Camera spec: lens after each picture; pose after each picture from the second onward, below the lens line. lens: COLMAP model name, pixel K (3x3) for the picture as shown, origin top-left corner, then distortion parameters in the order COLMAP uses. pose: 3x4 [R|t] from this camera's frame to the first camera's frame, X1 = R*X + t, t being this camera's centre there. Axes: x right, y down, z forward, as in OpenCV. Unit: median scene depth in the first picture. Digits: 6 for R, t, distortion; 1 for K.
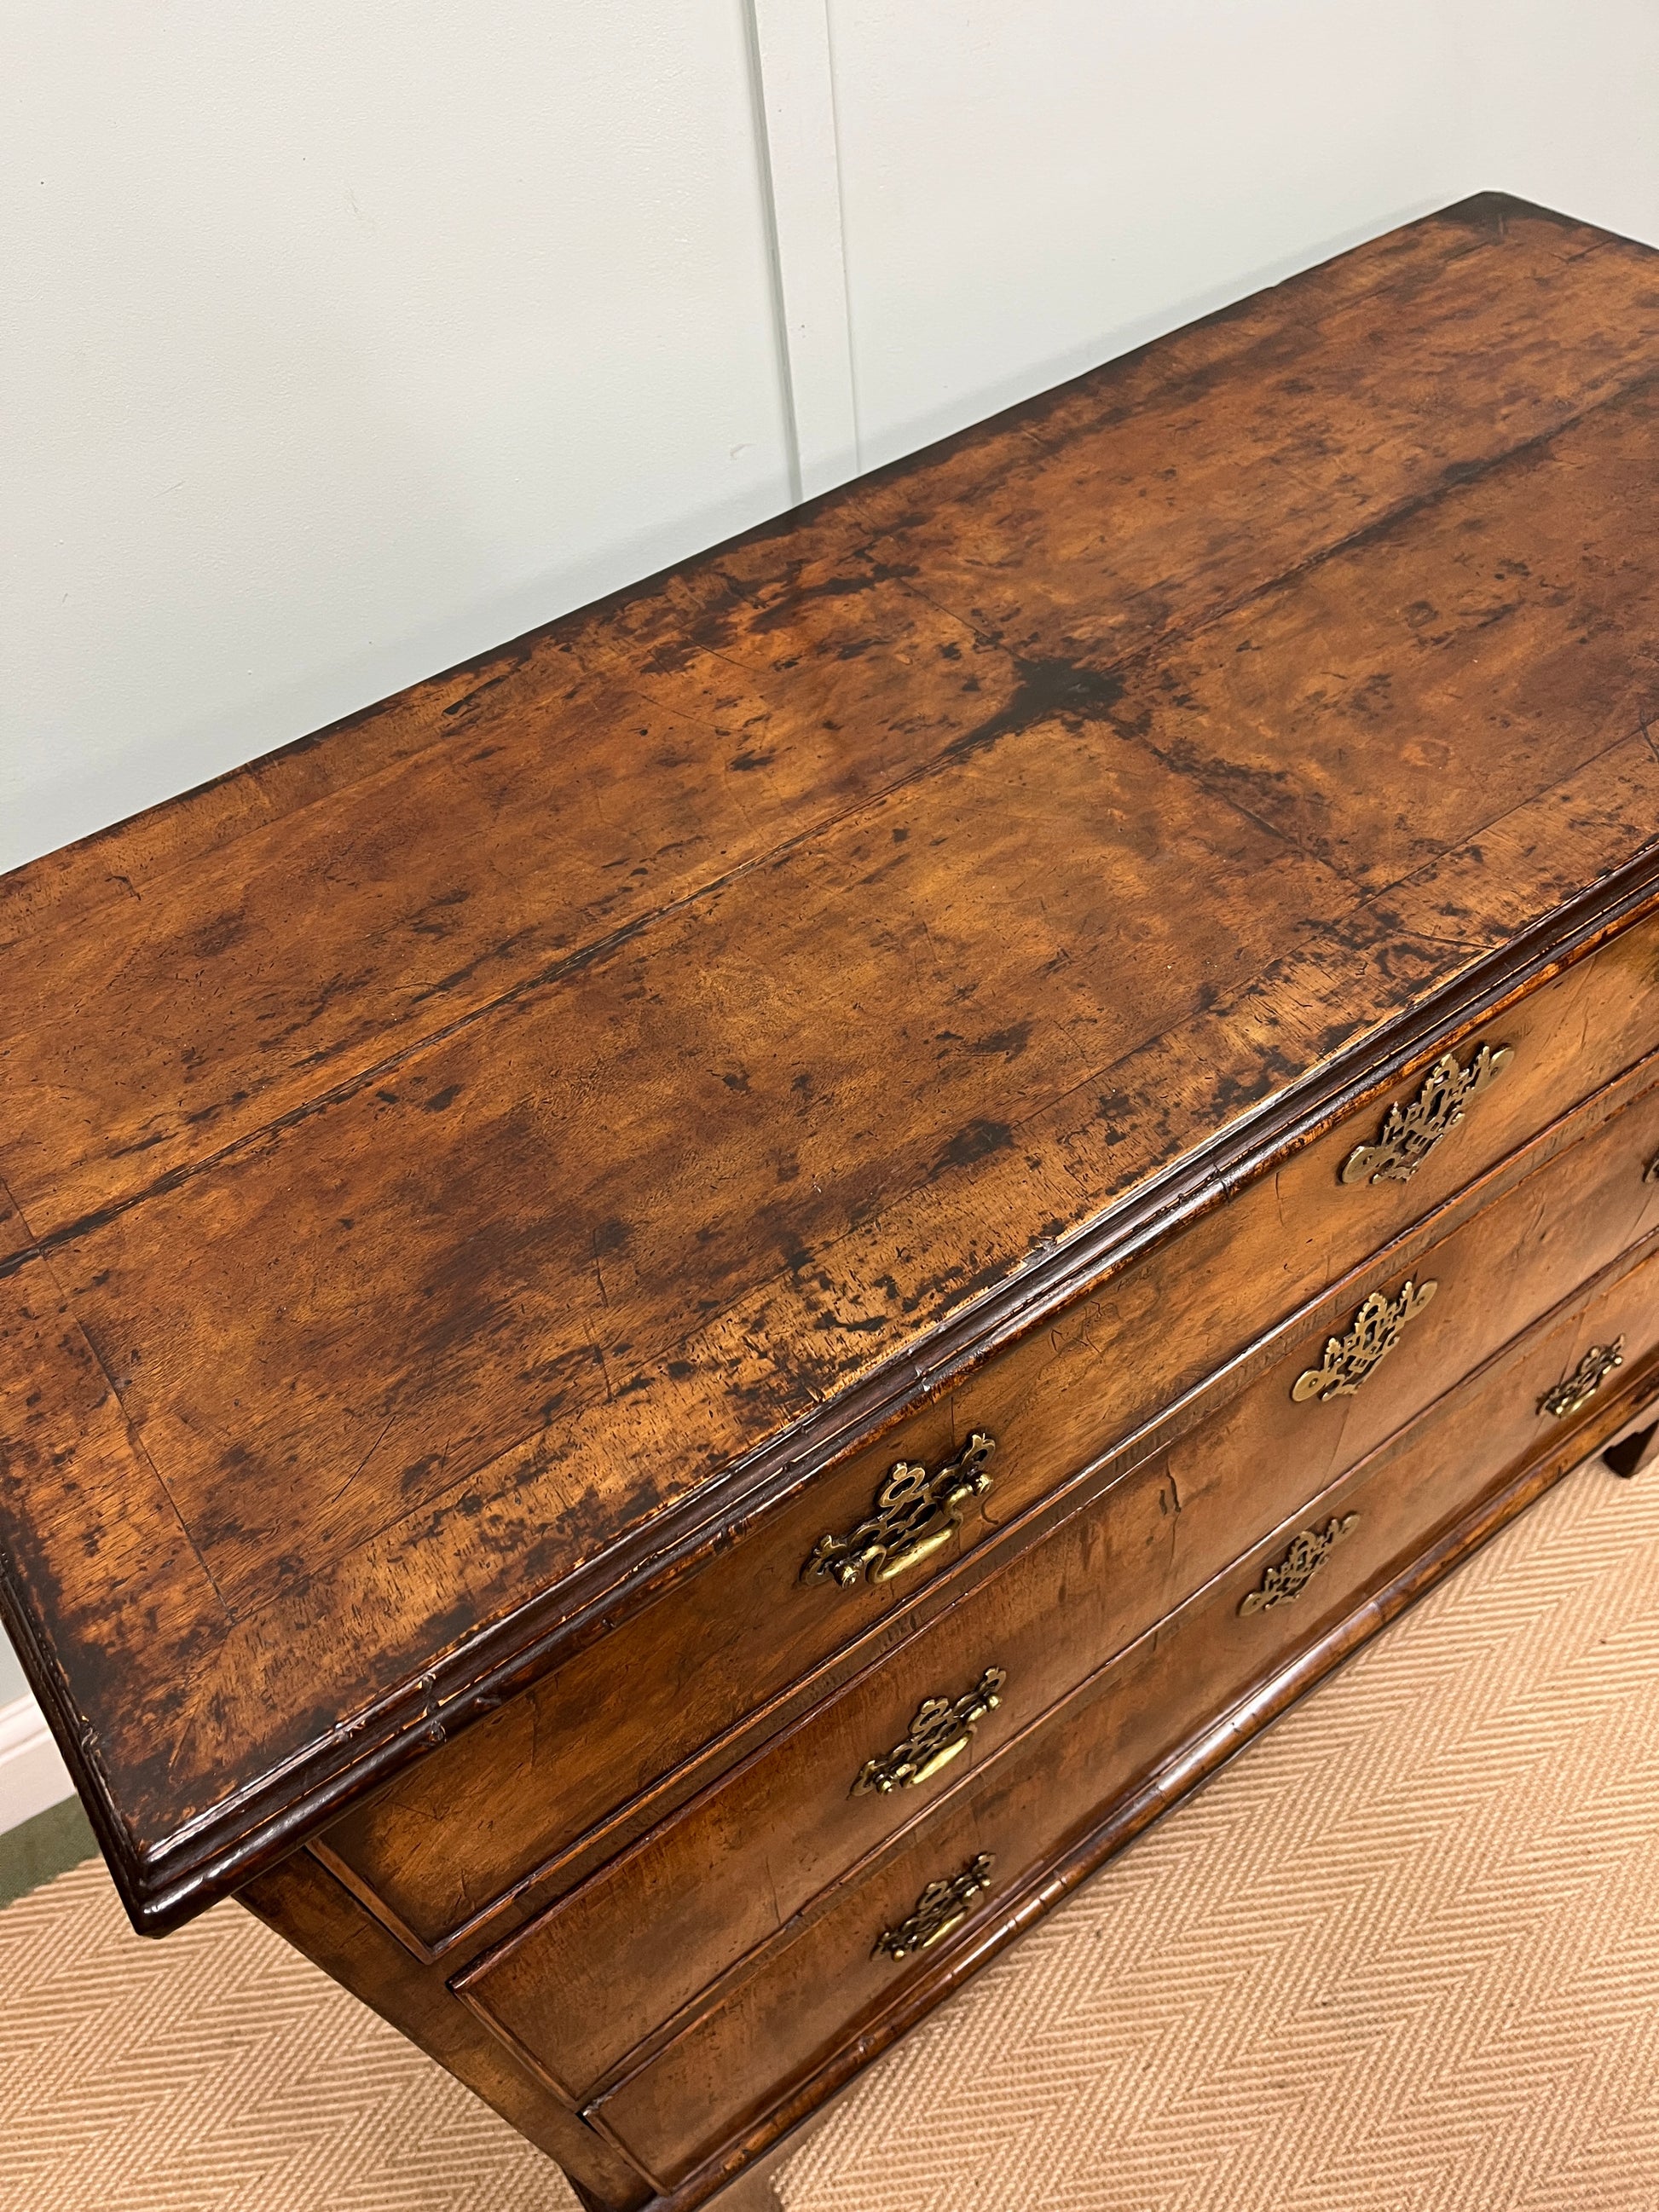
lens RADIAL K [[1683.5, 0, 818.0], [0, 1683.5, 1126.1], [0, 0, 1]] dist [0.075306, -0.116180]
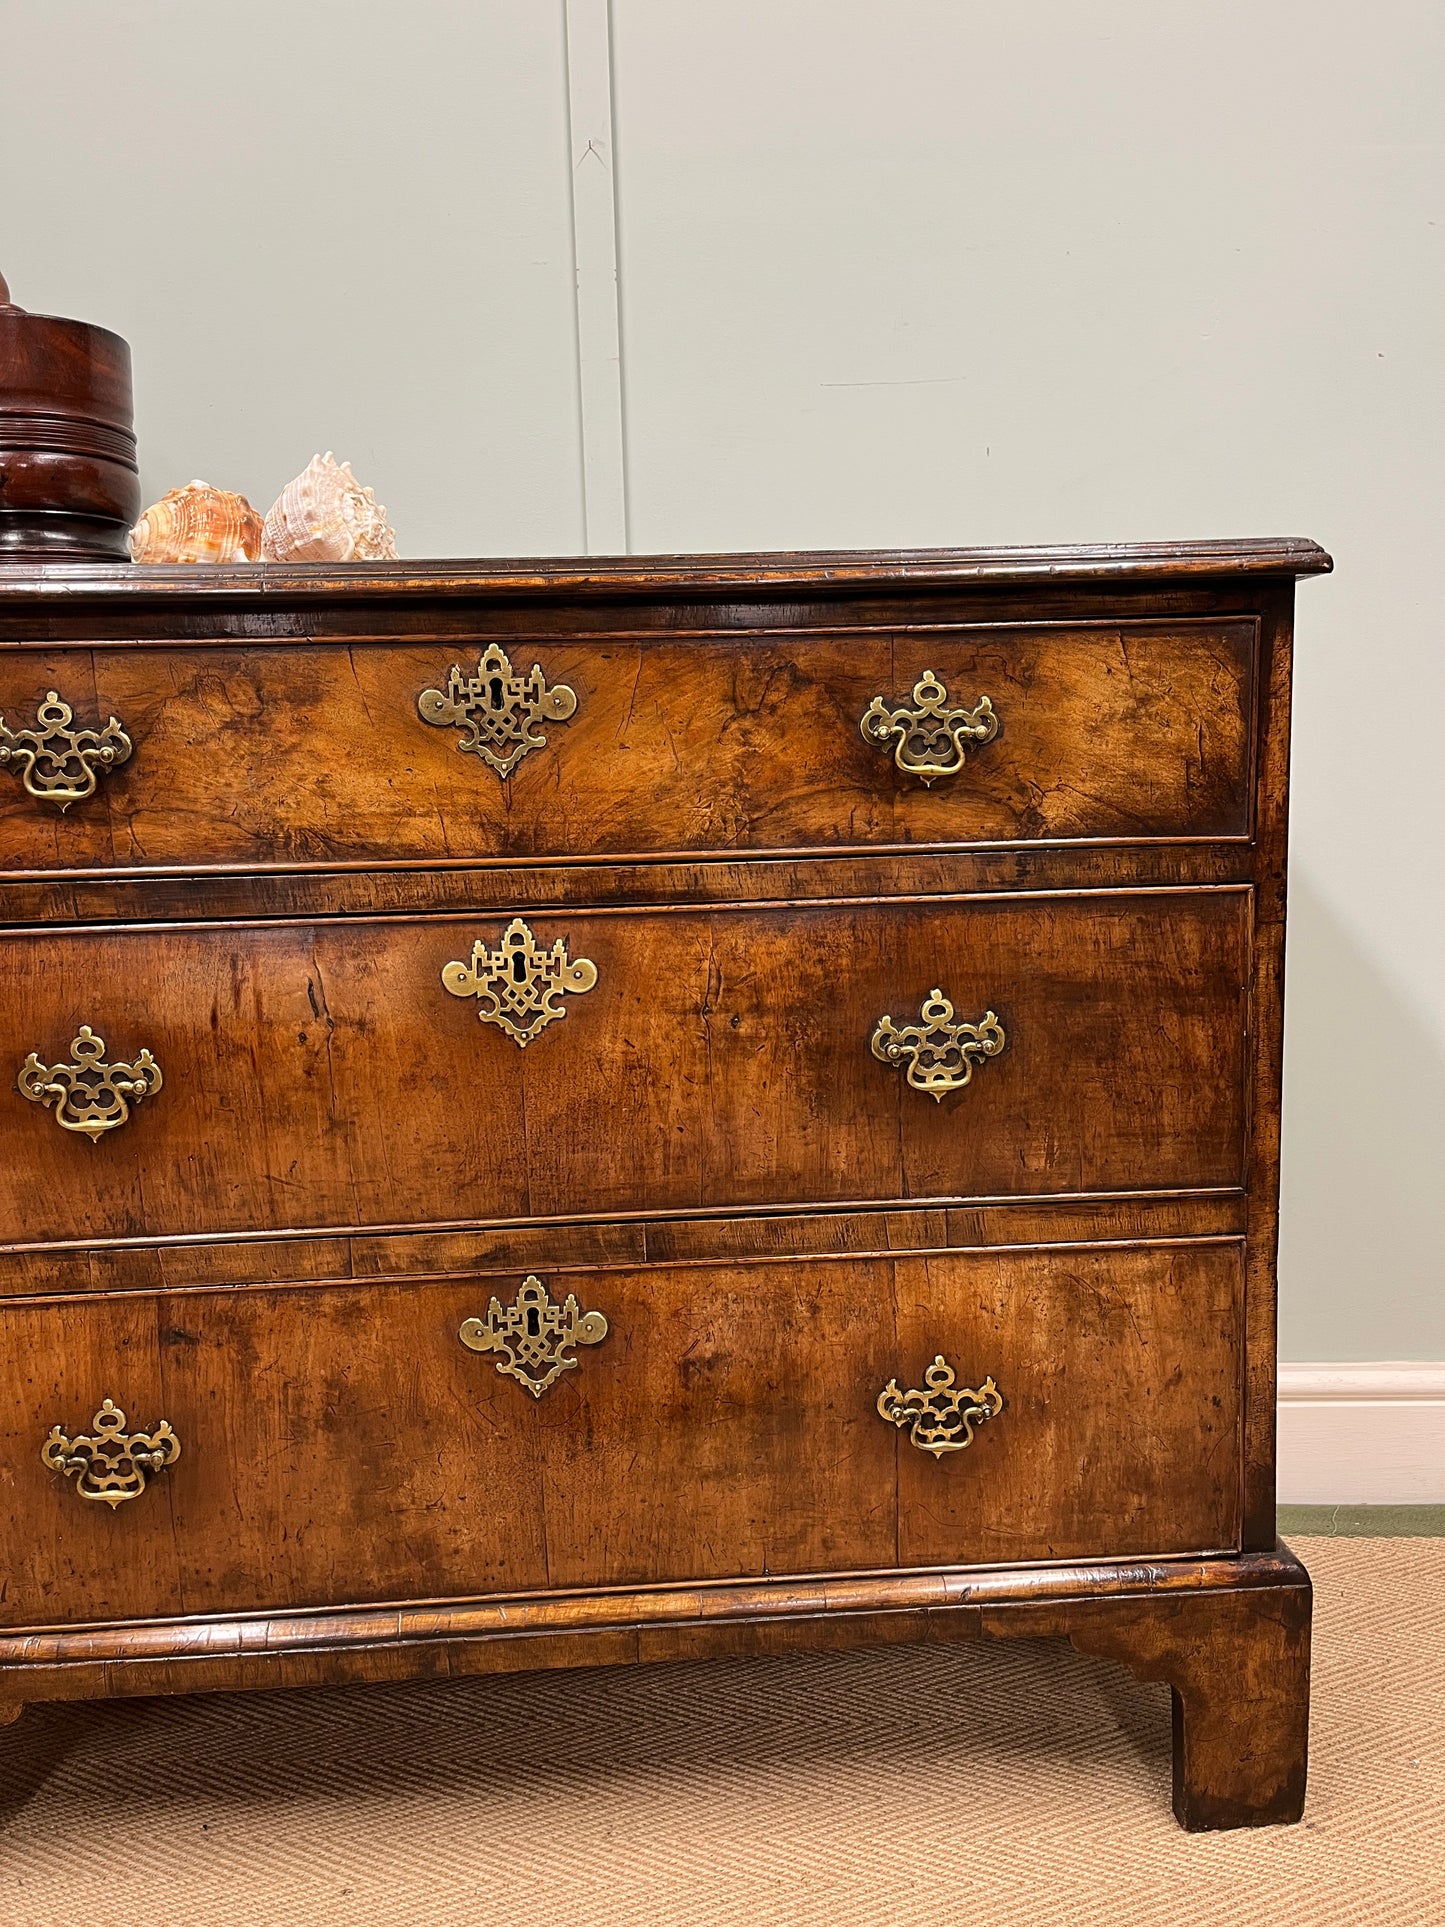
lens RADIAL K [[1454.7, 0, 720.0], [0, 1454.7, 964.9], [0, 0, 1]] dist [0.065890, -0.102168]
pose [[0.844656, 0.141119, -0.516374, 1.326332], [-0.436373, 0.740236, -0.511497, 0.808284], [0.310057, 0.657370, 0.686825, 0.322295]]
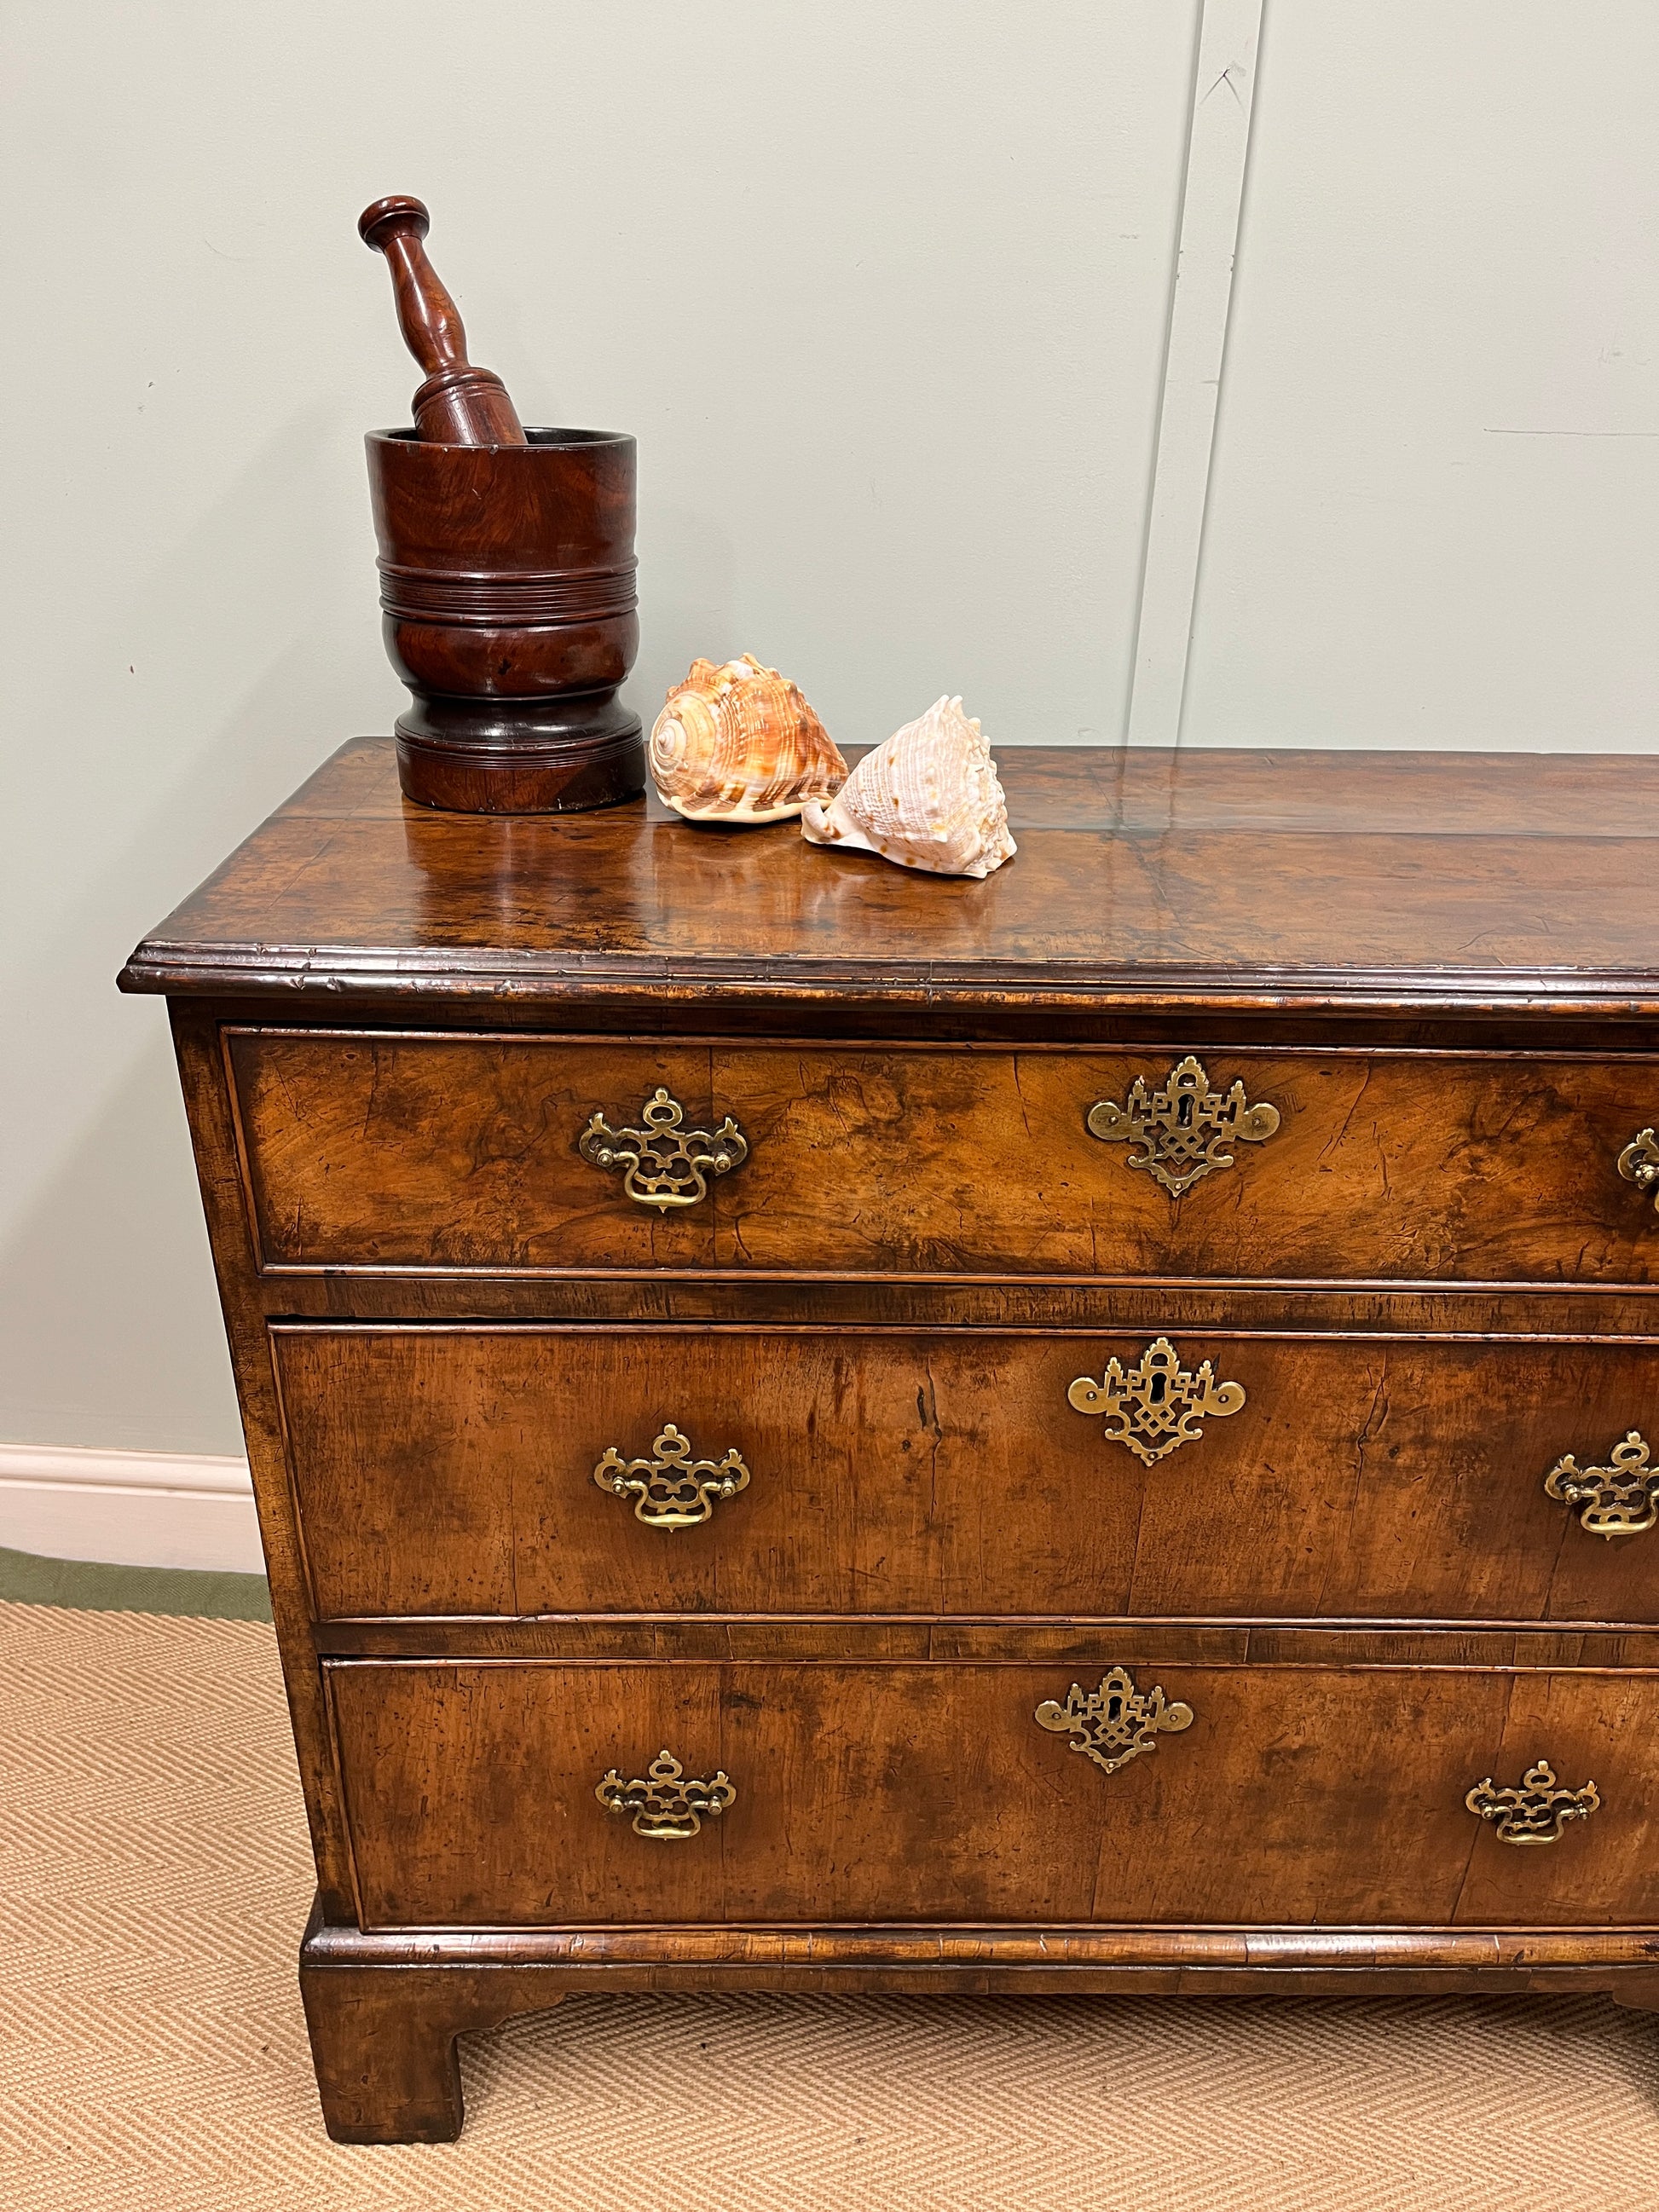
lens RADIAL K [[1669.9, 0, 826.6], [0, 1669.9, 1107.6], [0, 0, 1]] dist [0.065890, -0.102168]
pose [[0.811917, 0.343826, -0.471777, 0.775557], [-0.499671, 0.827189, -0.257076, 0.469795], [0.301860, 0.444458, 0.843409, -0.155742]]
